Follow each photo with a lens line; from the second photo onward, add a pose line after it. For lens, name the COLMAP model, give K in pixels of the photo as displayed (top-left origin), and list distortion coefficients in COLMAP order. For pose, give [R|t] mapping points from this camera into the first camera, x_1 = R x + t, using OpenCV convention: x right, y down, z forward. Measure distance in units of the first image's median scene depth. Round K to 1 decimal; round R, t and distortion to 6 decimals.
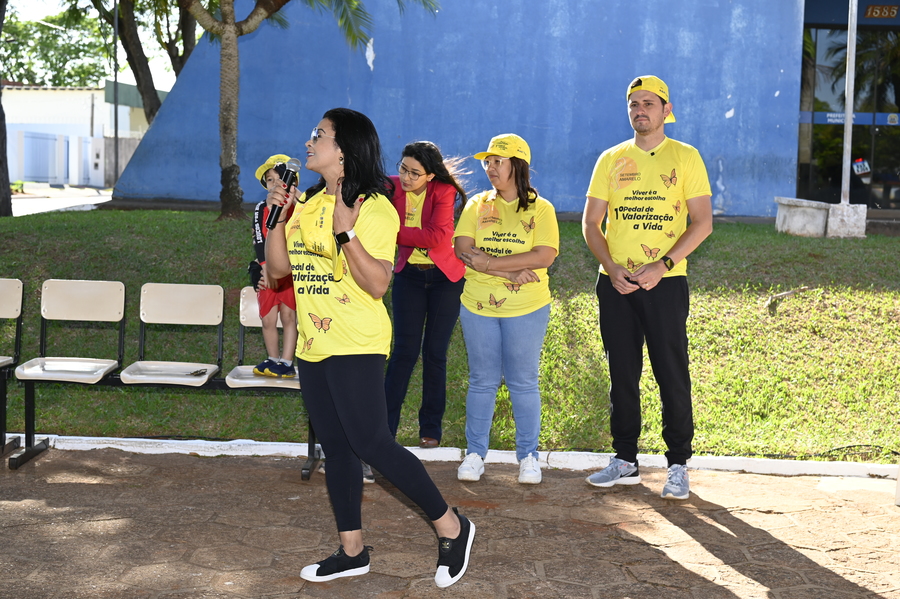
lens RADIAL K [[1418.9, 0, 450.0], [0, 1418.9, 299.5], [0, 0, 1]] dist [0.008954, -0.016834]
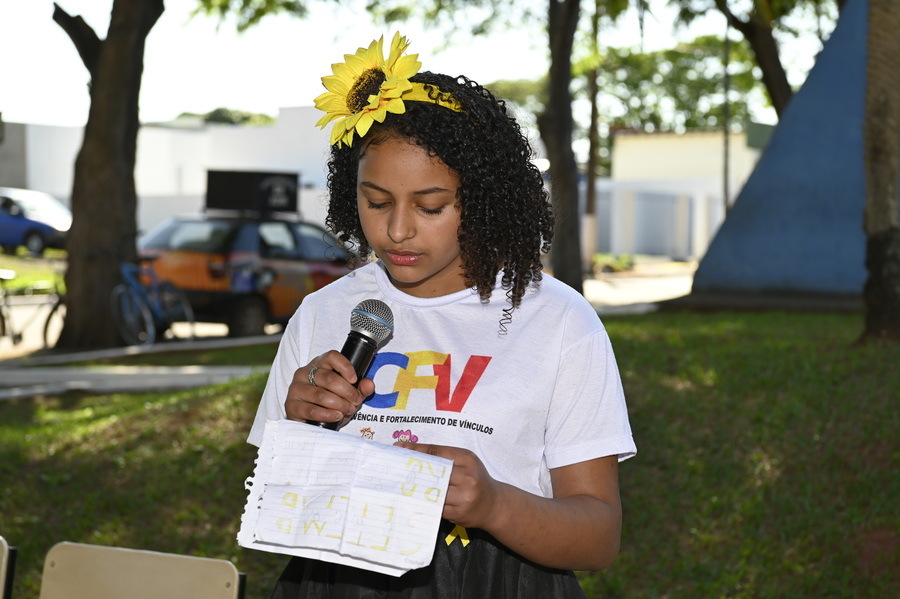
lens RADIAL K [[1826.3, 0, 450.0], [0, 1826.3, 299.5], [0, 0, 1]] dist [0.018005, 0.146228]
pose [[0.918810, -0.006527, -0.394647, -0.014822], [-0.016010, 0.998424, -0.053786, -0.011133], [0.394376, 0.055737, 0.917257, 0.120149]]
